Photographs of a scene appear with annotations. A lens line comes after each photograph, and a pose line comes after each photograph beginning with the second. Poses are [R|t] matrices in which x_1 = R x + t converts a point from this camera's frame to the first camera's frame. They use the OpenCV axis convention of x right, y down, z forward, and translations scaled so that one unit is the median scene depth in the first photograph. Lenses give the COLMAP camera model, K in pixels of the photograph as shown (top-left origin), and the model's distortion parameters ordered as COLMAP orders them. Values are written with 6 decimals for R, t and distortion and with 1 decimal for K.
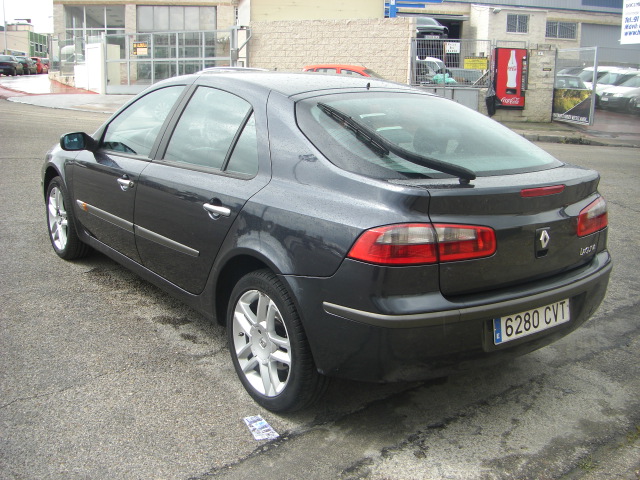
lens RADIAL K [[727.5, 0, 316.6], [0, 727.5, 242.8], [0, 0, 1]] dist [-0.146838, 0.000000]
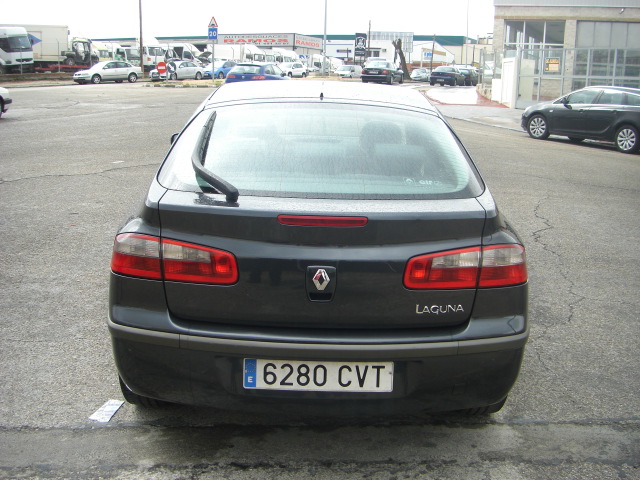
lens RADIAL K [[727.5, 0, 315.8], [0, 727.5, 241.7], [0, 0, 1]] dist [-0.146838, 0.000000]
pose [[0.799229, 0.135160, -0.585632, 0.753298], [-0.148371, 0.988598, 0.025676, -0.065136], [0.582426, 0.066370, 0.810170, 0.303032]]
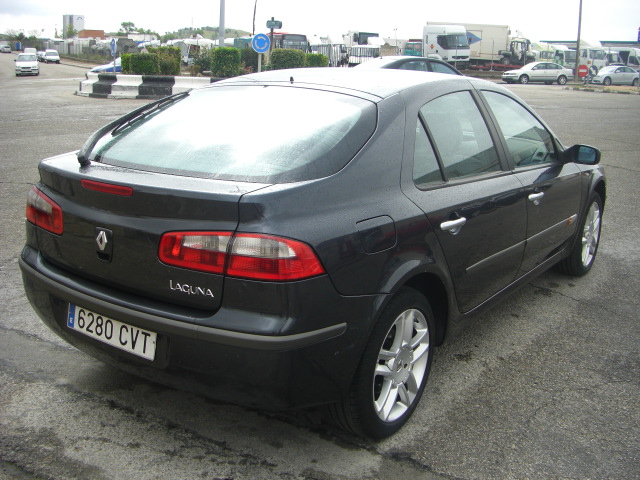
lens RADIAL K [[727.5, 0, 316.9], [0, 727.5, 240.8], [0, 0, 1]] dist [-0.146838, 0.000000]
pose [[0.297511, 0.217973, -0.929503, 1.173013], [-0.247307, 0.957952, 0.145487, -0.192678], [0.922131, 0.186589, 0.338907, 0.894218]]
